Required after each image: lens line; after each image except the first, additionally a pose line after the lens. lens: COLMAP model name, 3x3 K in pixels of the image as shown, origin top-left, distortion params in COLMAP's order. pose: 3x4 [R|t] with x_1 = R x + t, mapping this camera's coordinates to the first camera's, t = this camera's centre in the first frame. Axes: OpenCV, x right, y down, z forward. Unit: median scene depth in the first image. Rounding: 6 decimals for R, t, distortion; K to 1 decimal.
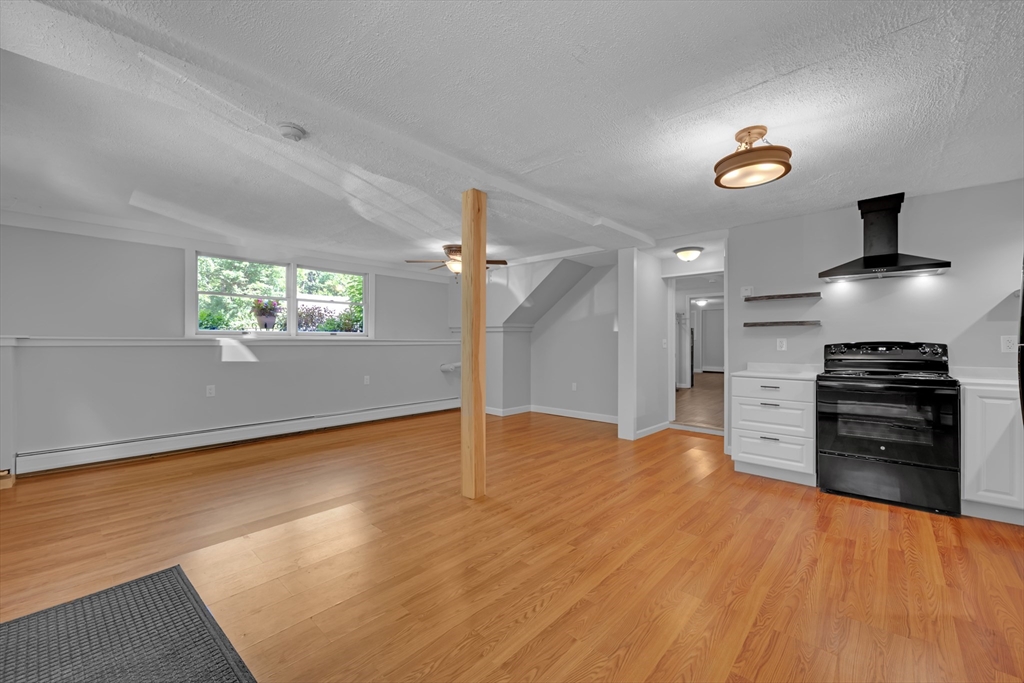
lens RADIAL K [[416.4, 0, 506.6], [0, 416.4, 340.7], [0, 0, 1]] dist [0.000196, 0.000176]
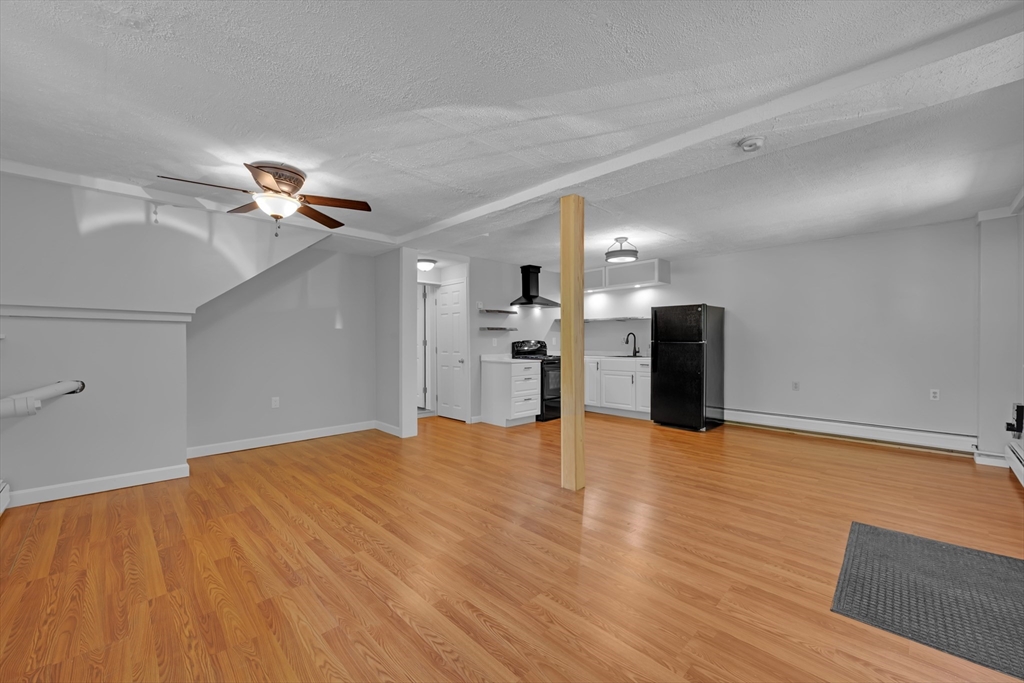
lens RADIAL K [[430.8, 0, 512.3], [0, 430.8, 336.1], [0, 0, 1]] dist [0.000806, 0.000056]
pose [[0.001065, 0.011081, 0.999938, -0.971691], [-0.001523, 0.999937, -0.011080, 0.003916], [-0.999998, -0.001511, 0.001082, 0.964557]]
